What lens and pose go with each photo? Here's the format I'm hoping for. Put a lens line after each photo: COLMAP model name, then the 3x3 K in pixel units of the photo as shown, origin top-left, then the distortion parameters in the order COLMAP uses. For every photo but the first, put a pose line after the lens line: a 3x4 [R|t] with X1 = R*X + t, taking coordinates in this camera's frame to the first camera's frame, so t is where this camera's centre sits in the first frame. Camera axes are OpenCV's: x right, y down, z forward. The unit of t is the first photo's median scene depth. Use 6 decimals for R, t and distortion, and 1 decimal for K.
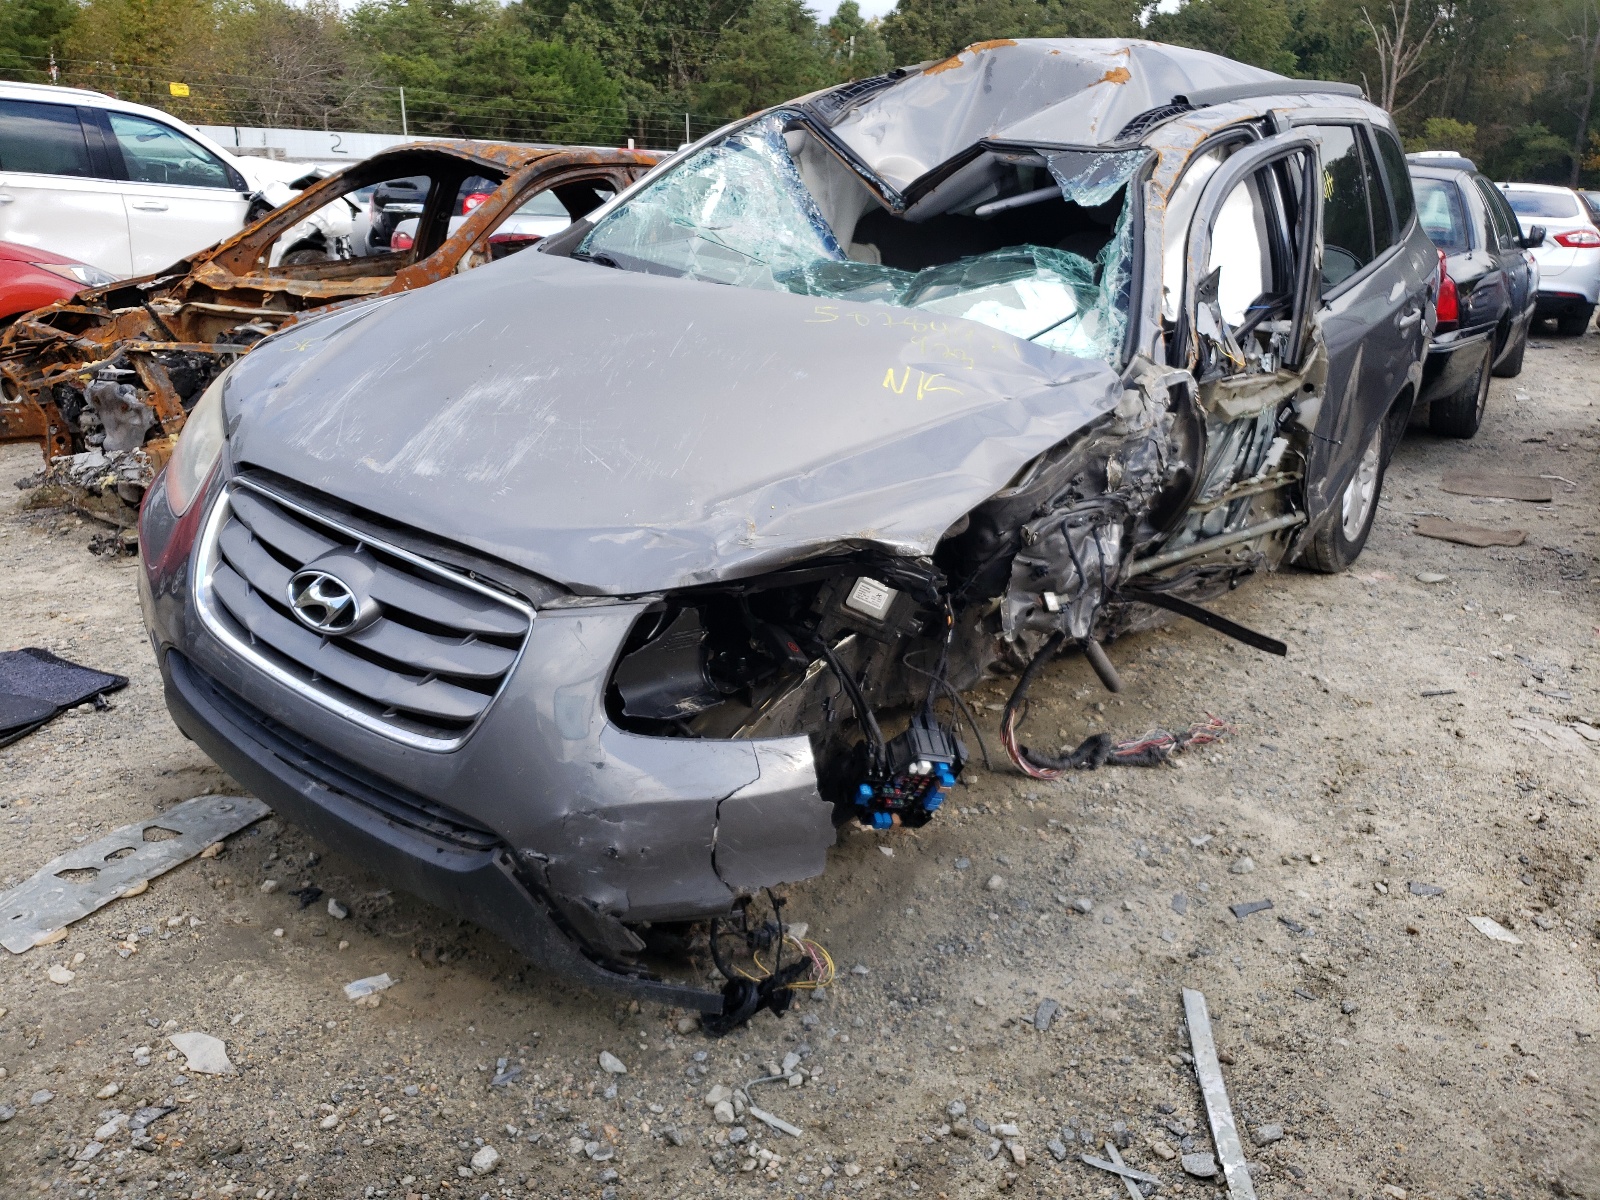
lens RADIAL K [[1329.4, 0, 800.0], [0, 1329.4, 600.0], [0, 0, 1]] dist [-0.002357, 0.000705]
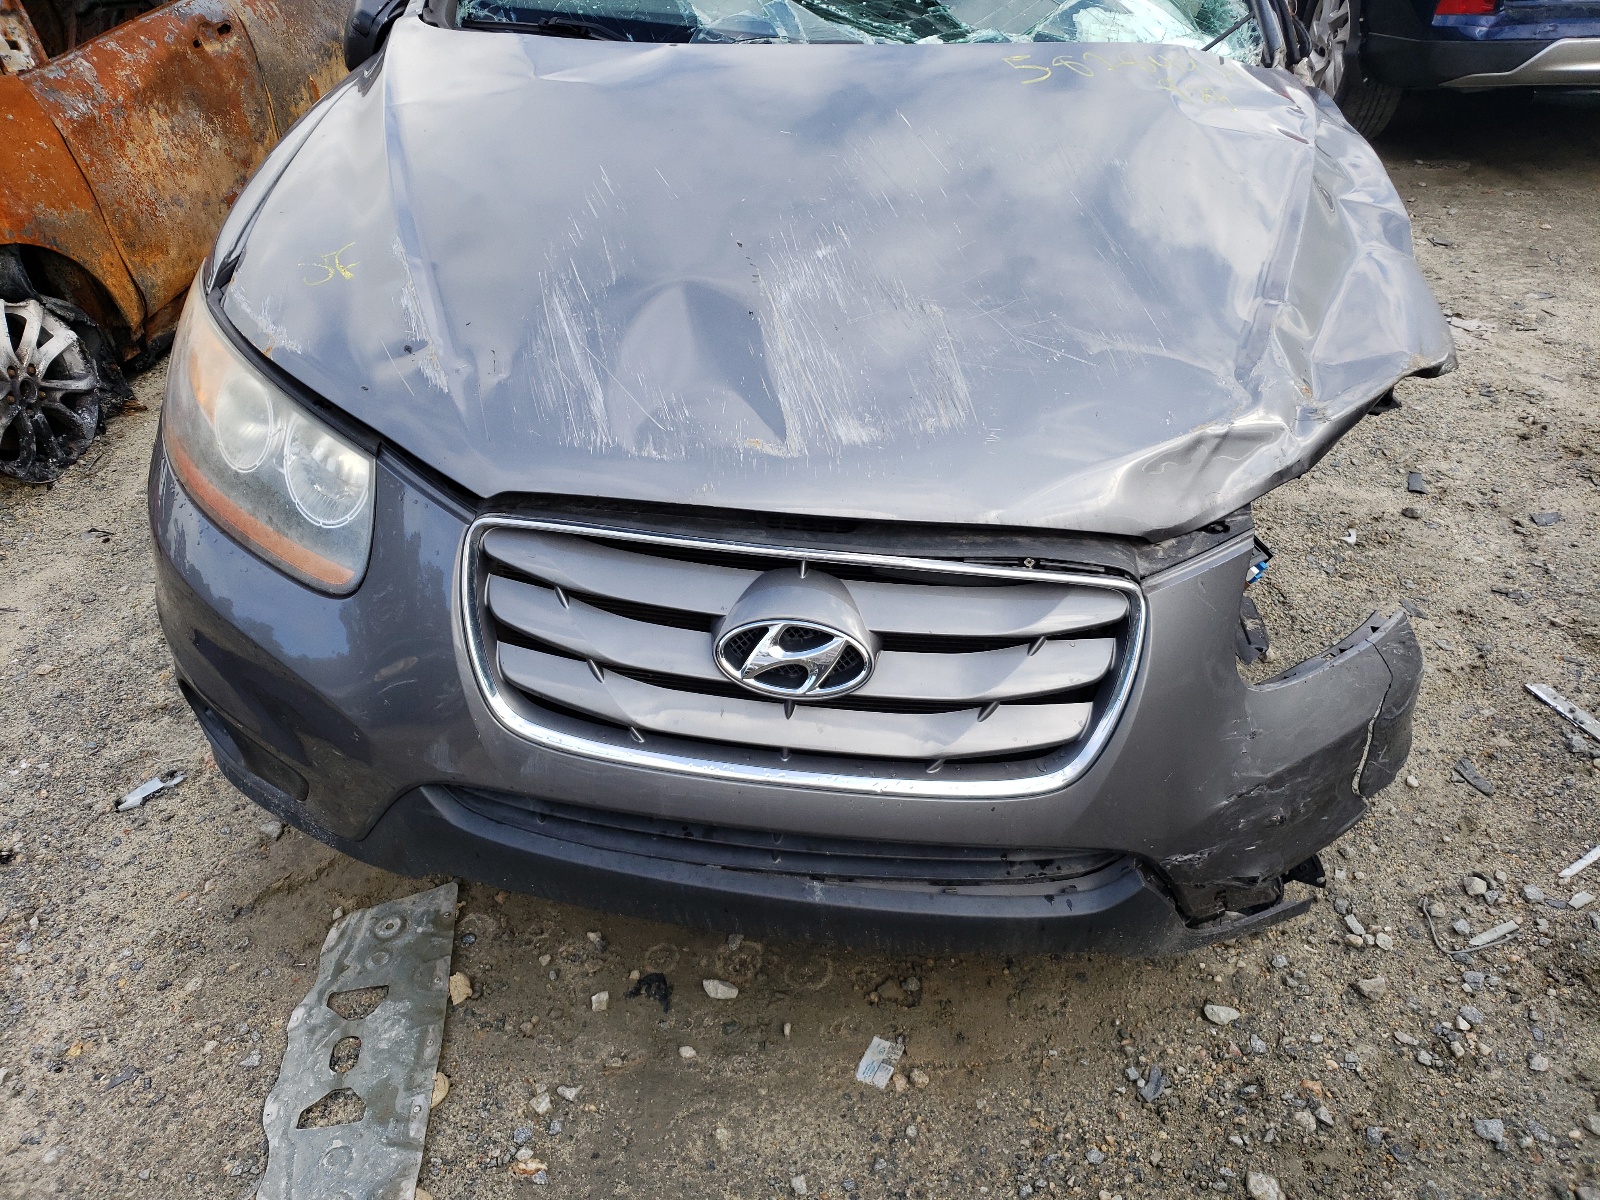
lens RADIAL K [[1329.4, 0, 800.0], [0, 1329.4, 600.0], [0, 0, 1]] dist [-0.002357, 0.000705]
pose [[0.852540, -0.342287, 0.394987, -0.621991], [0.223674, 0.921958, 0.316171, -0.249141], [-0.472383, -0.181200, 0.862567, 0.395909]]
